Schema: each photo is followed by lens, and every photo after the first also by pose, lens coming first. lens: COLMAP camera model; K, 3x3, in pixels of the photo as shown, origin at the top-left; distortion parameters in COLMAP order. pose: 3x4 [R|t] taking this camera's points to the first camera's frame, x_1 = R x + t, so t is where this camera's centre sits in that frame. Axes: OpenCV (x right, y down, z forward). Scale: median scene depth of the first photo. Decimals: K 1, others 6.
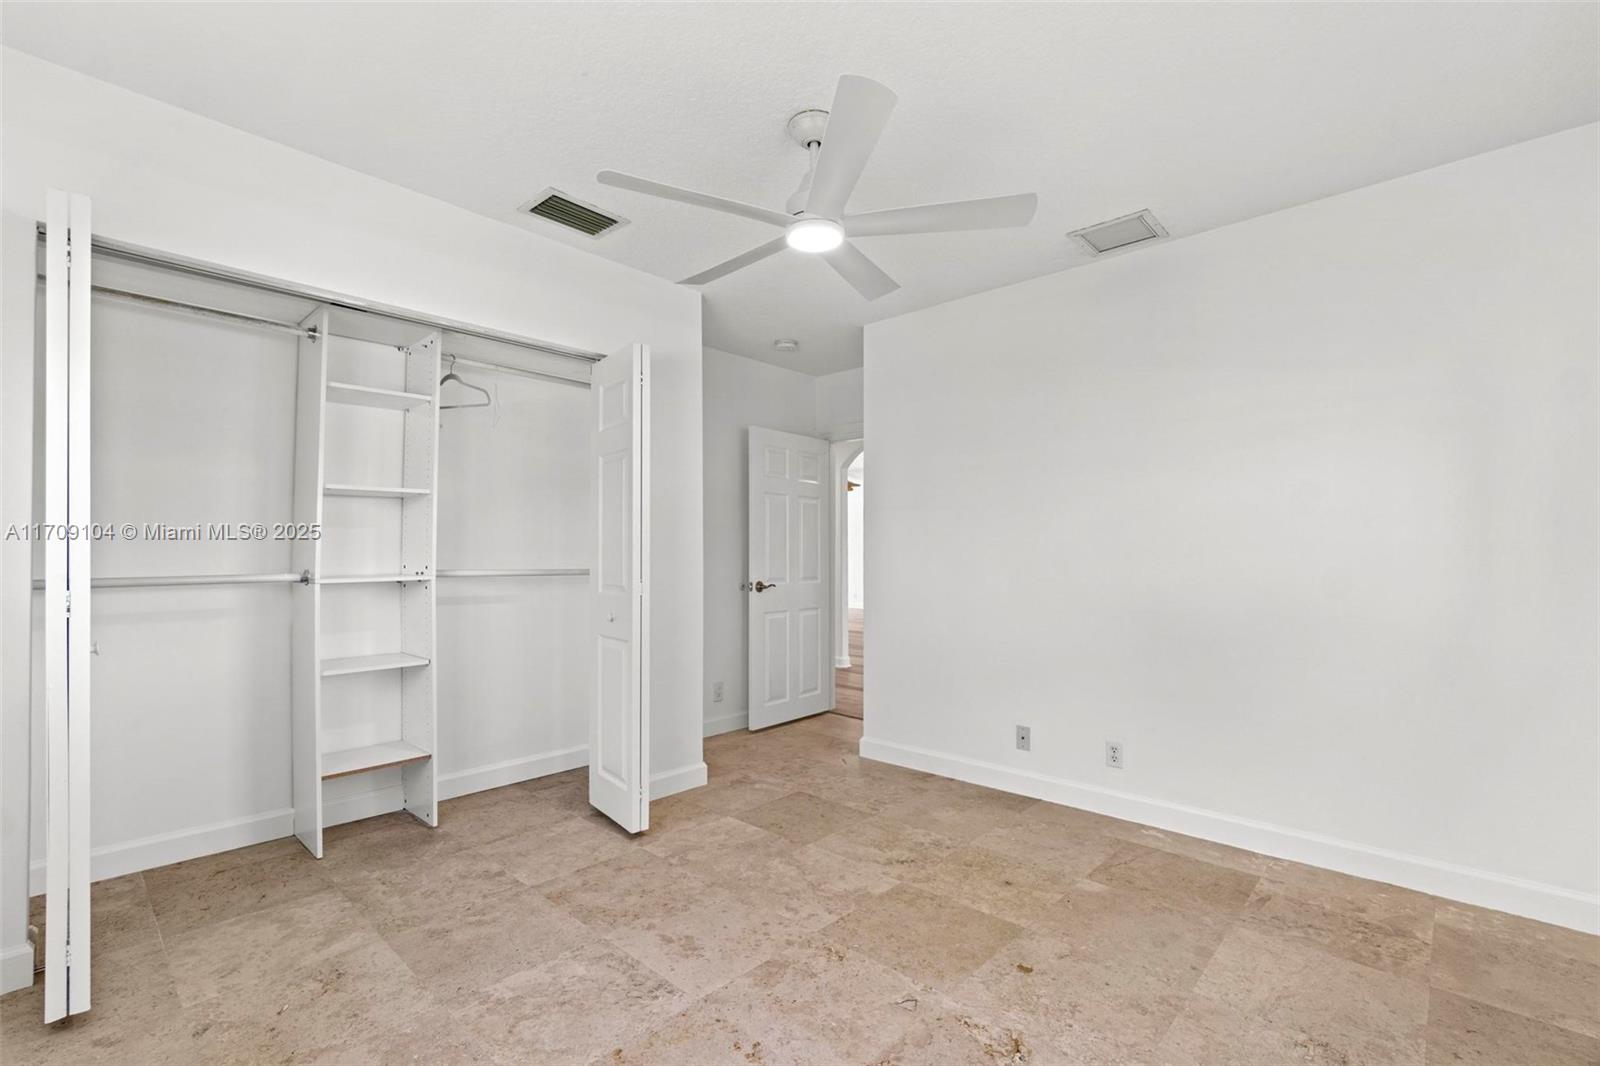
lens RADIAL K [[692.6, 0, 801.9], [0, 692.6, 542.6], [0, 0, 1]] dist [-0.006543, 0.000688]
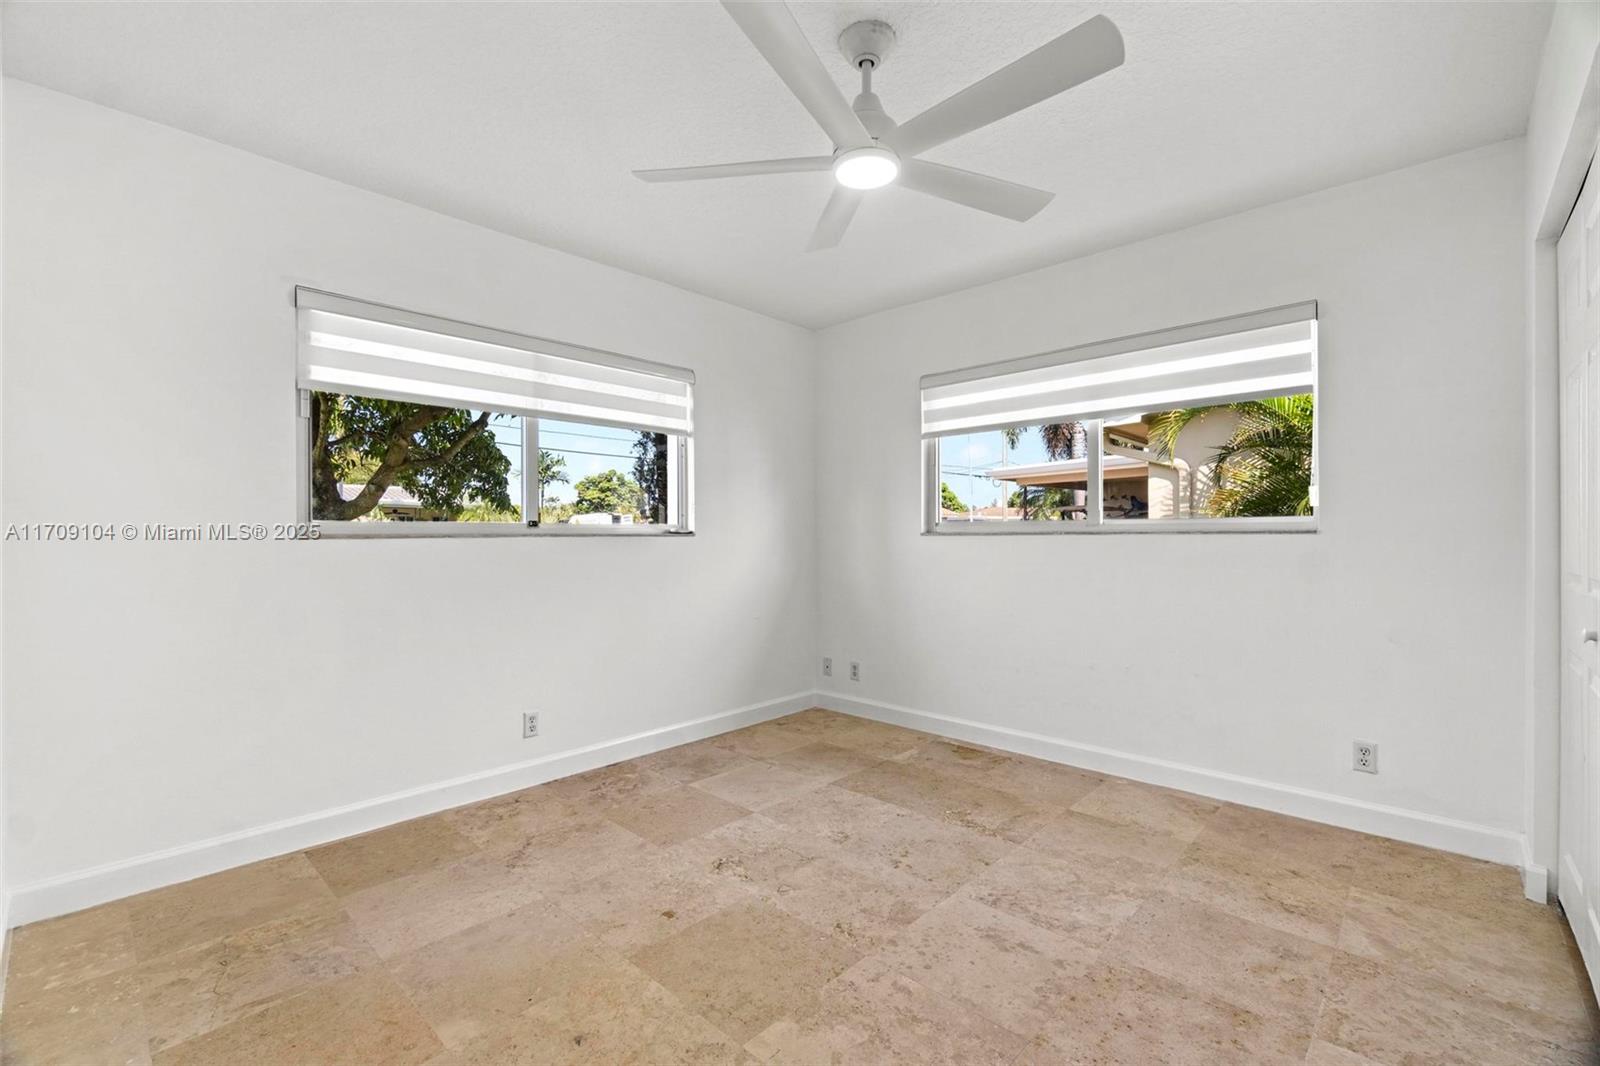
lens RADIAL K [[692.6, 0, 798.1], [0, 692.6, 538.4], [0, 0, 1]] dist [-0.006543, 0.000688]
pose [[-0.999992, -0.001404, 0.003805, 0.110193], [-0.001470, 0.999852, -0.017170, 0.043650], [-0.003780, -0.017175, -0.999845, 1.977779]]
